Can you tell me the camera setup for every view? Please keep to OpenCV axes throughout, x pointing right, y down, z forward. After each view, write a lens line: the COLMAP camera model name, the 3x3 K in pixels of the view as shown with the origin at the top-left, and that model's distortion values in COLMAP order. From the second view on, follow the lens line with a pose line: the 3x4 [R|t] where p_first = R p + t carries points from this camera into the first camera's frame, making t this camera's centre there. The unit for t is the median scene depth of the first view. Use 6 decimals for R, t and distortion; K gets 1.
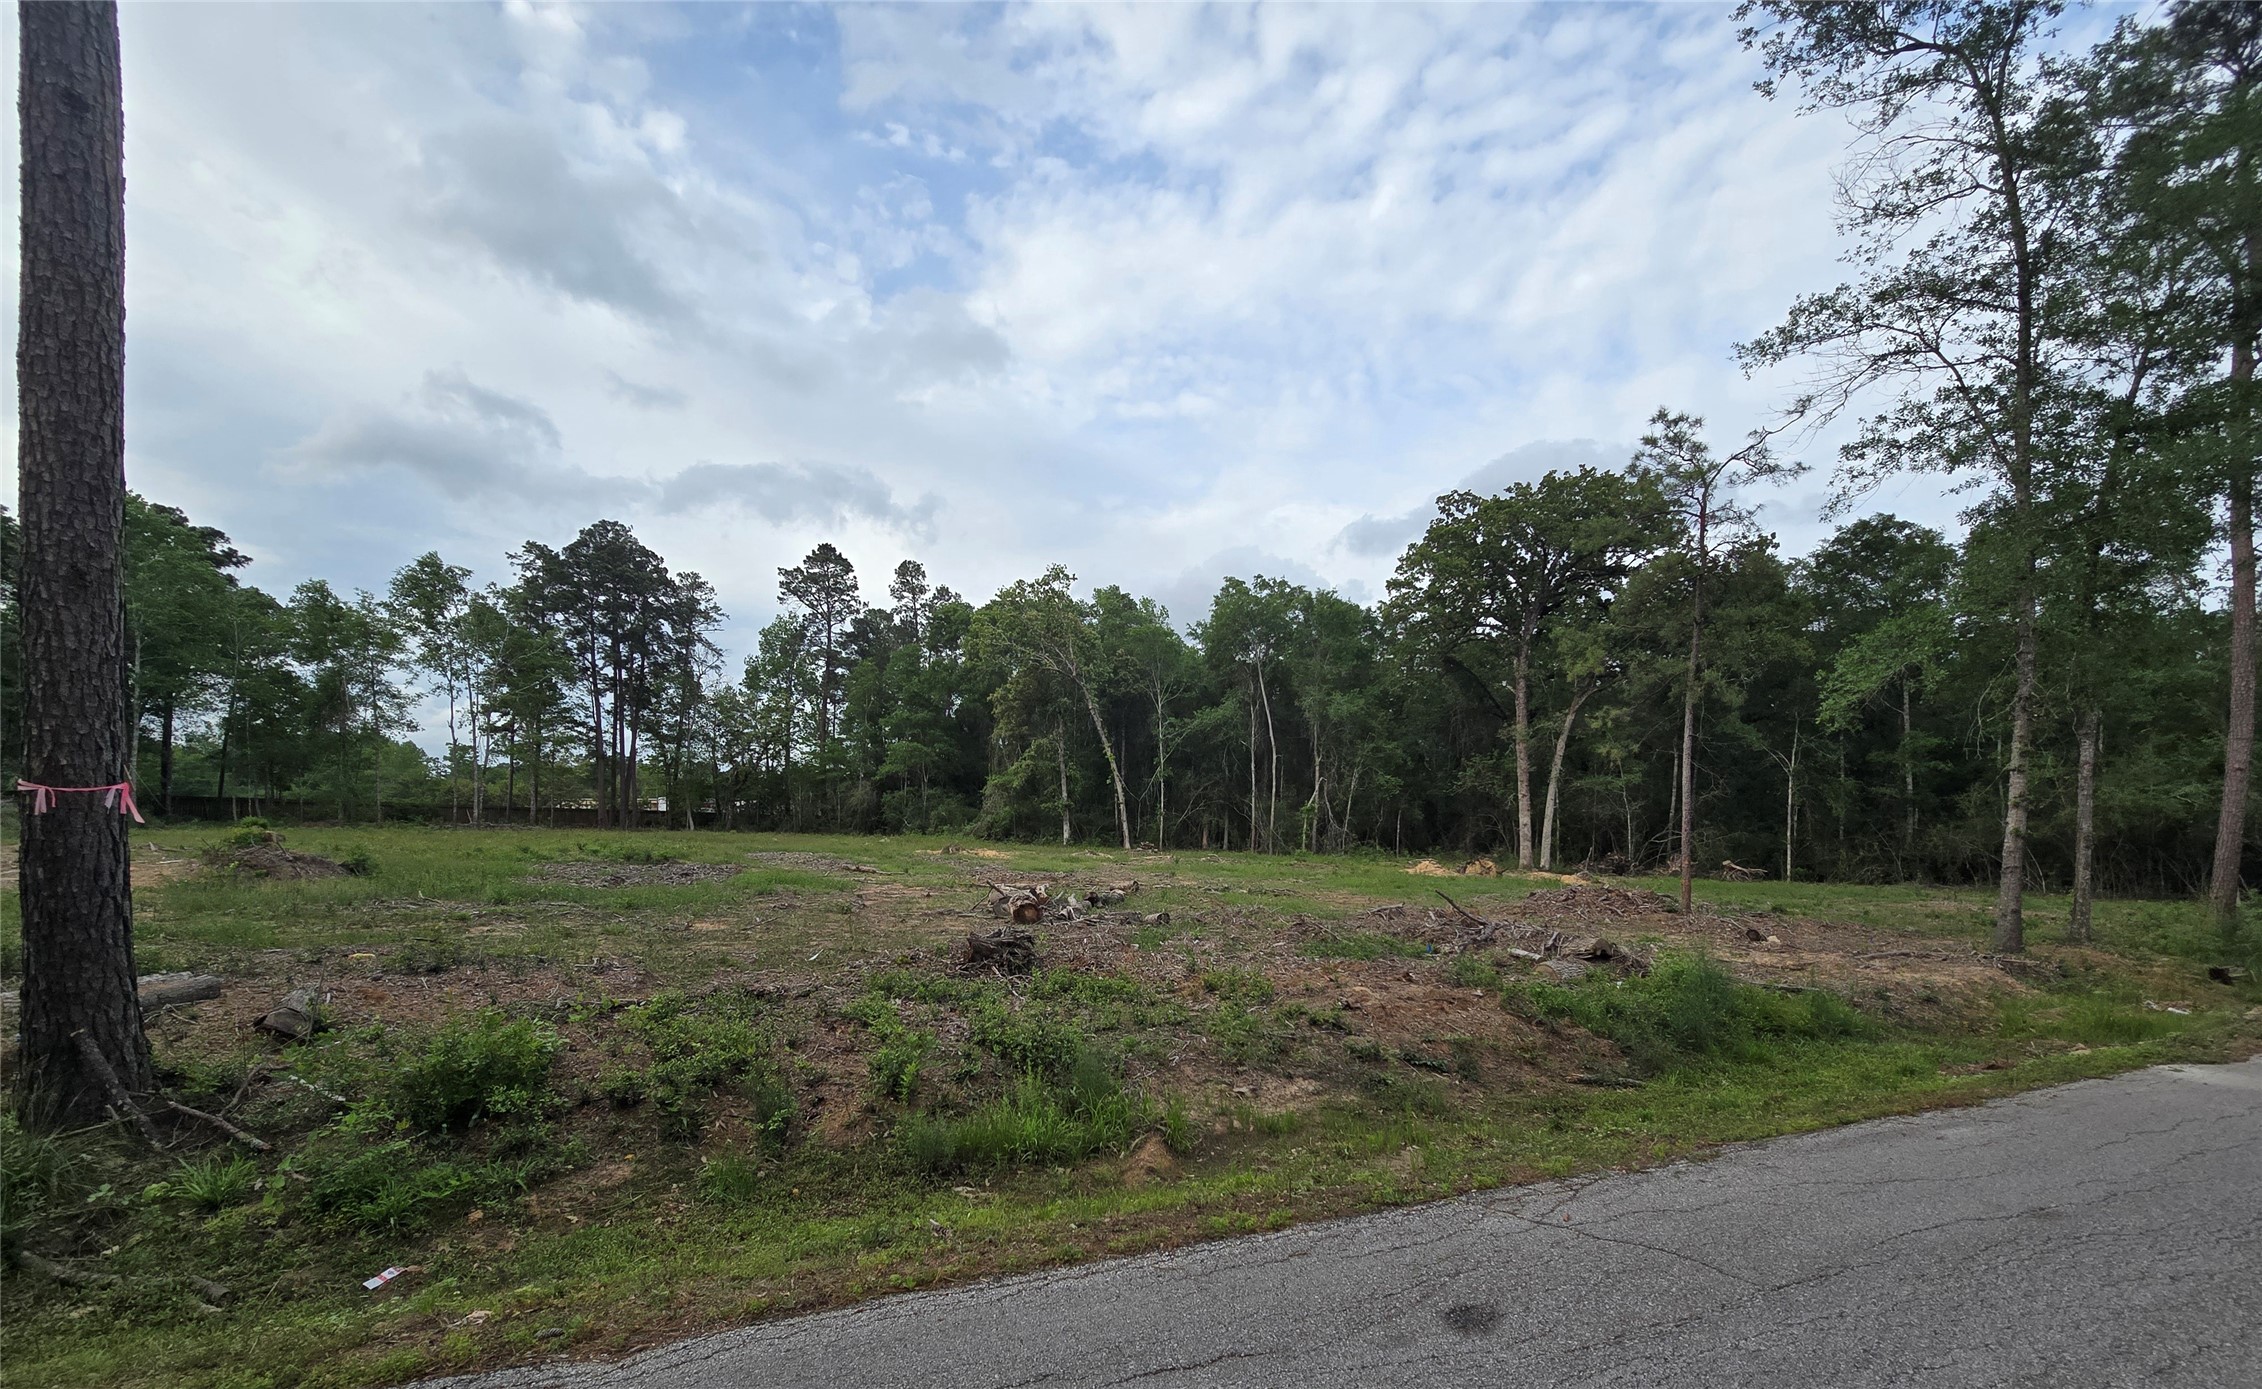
lens RADIAL K [[1193.1, 0, 1131.0], [0, 1193.1, 694.5], [0, 0, 1]] dist [0.001110, -0.000002]
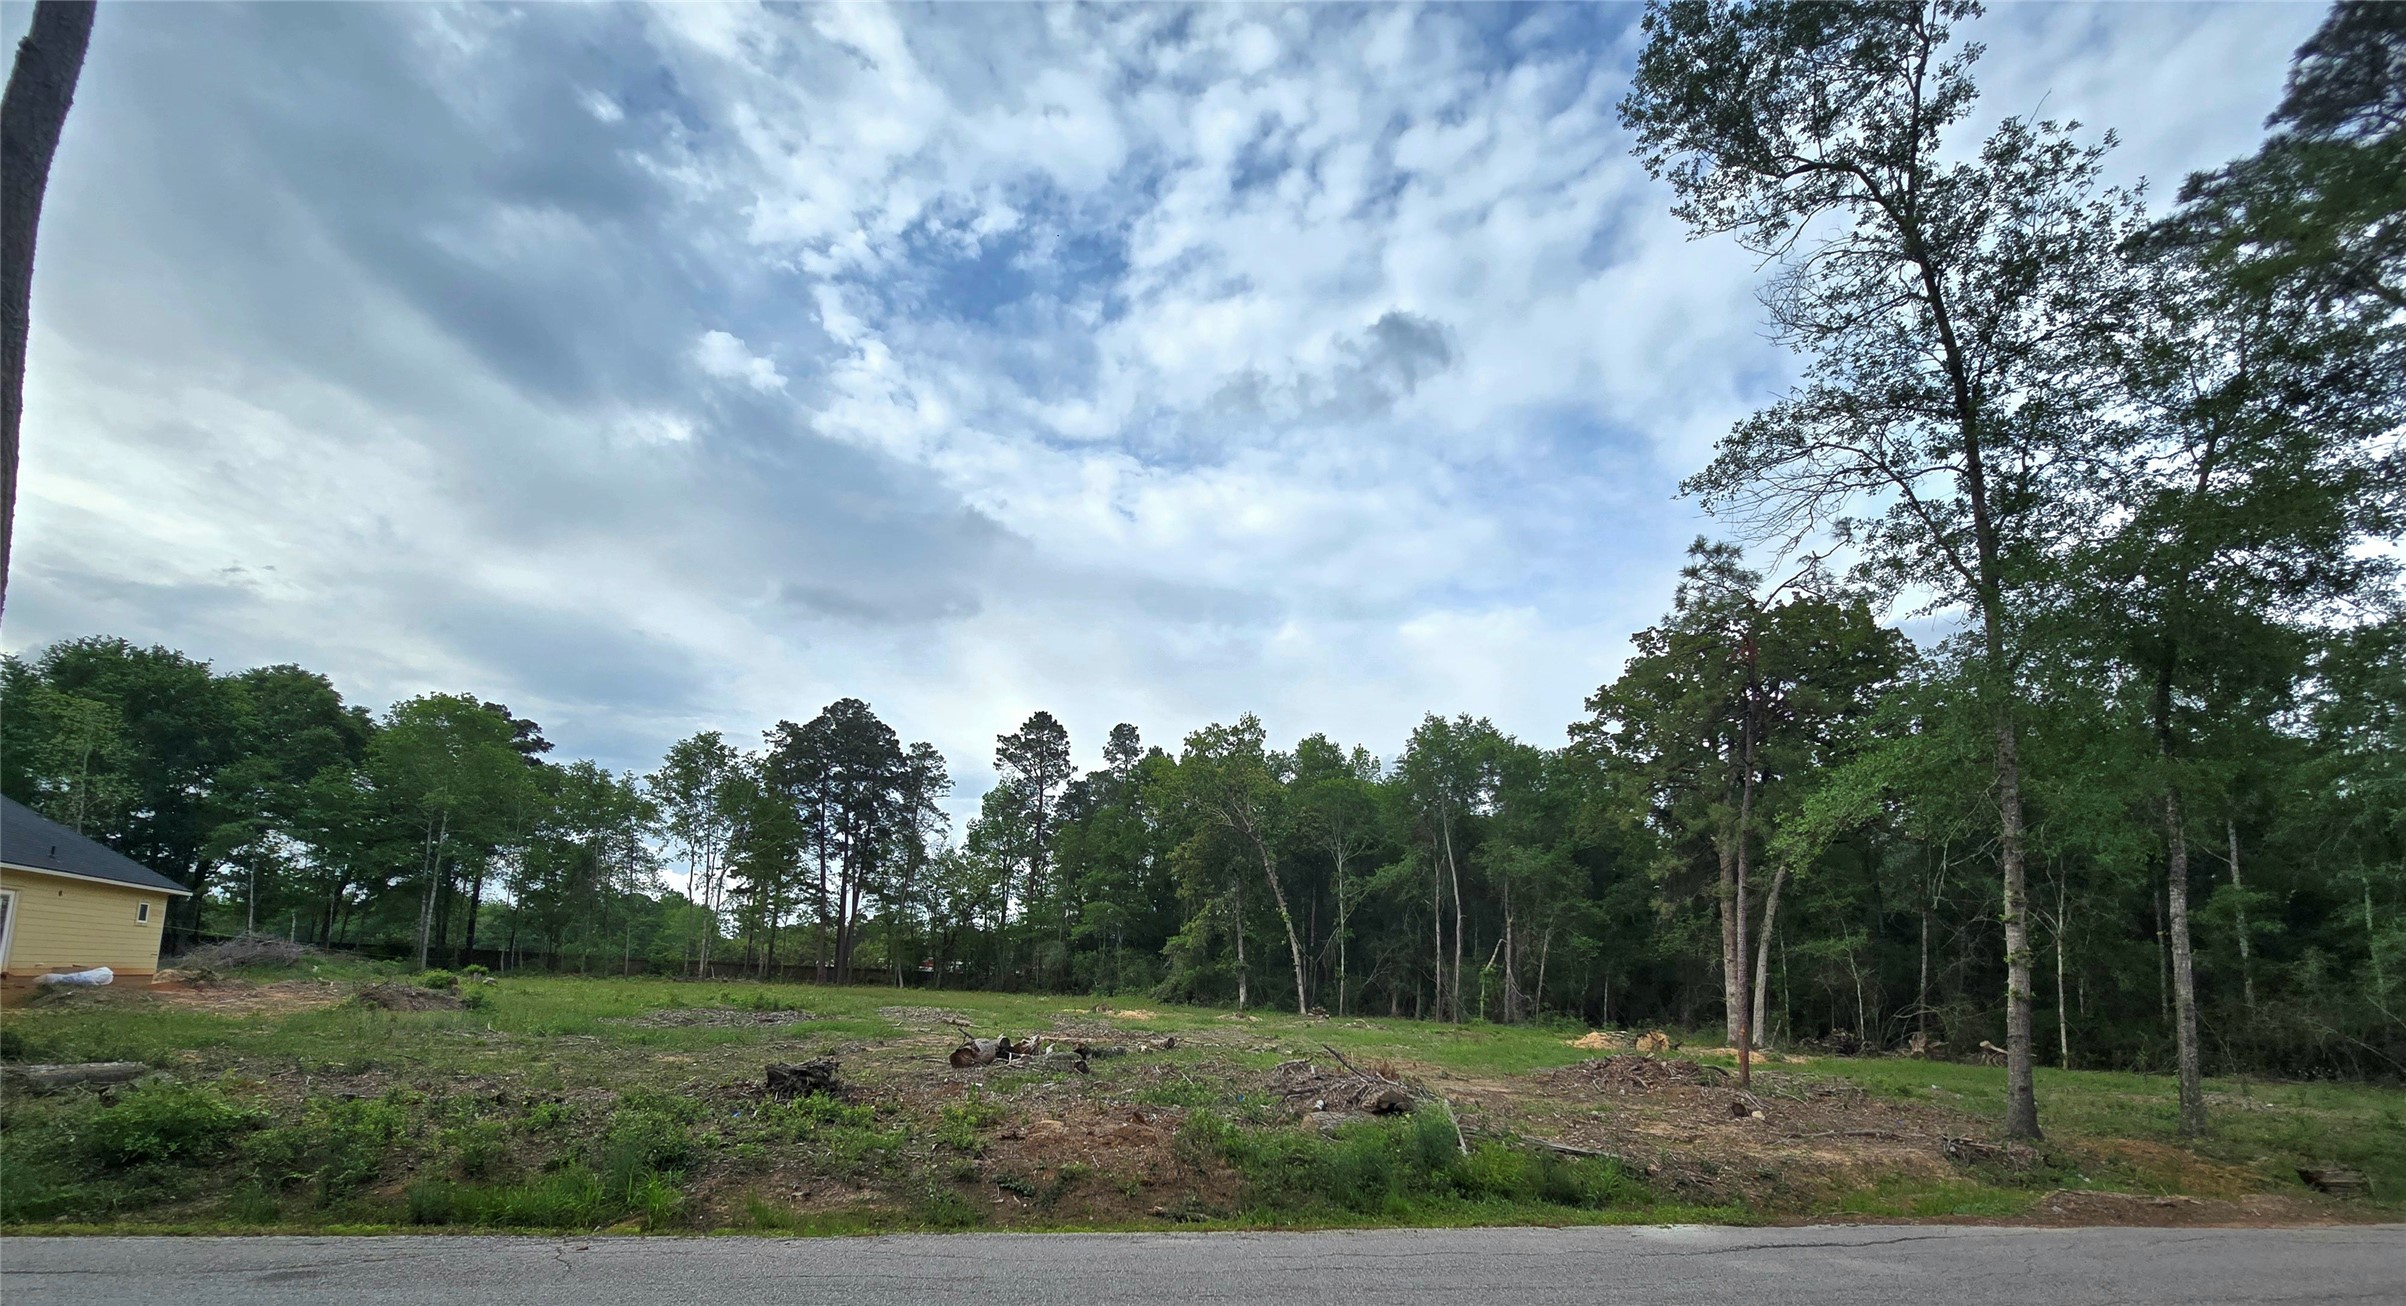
lens RADIAL K [[1251.8, 0, 1203.0], [0, 1251.8, 653.0], [0, 0, 1]] dist [-0.003426, -0.000023]
pose [[0.965331, -0.053330, -0.255522, 0.186396], [0.011421, 0.986599, -0.162764, 0.005189], [0.260778, 0.154203, 0.953004, -0.026419]]
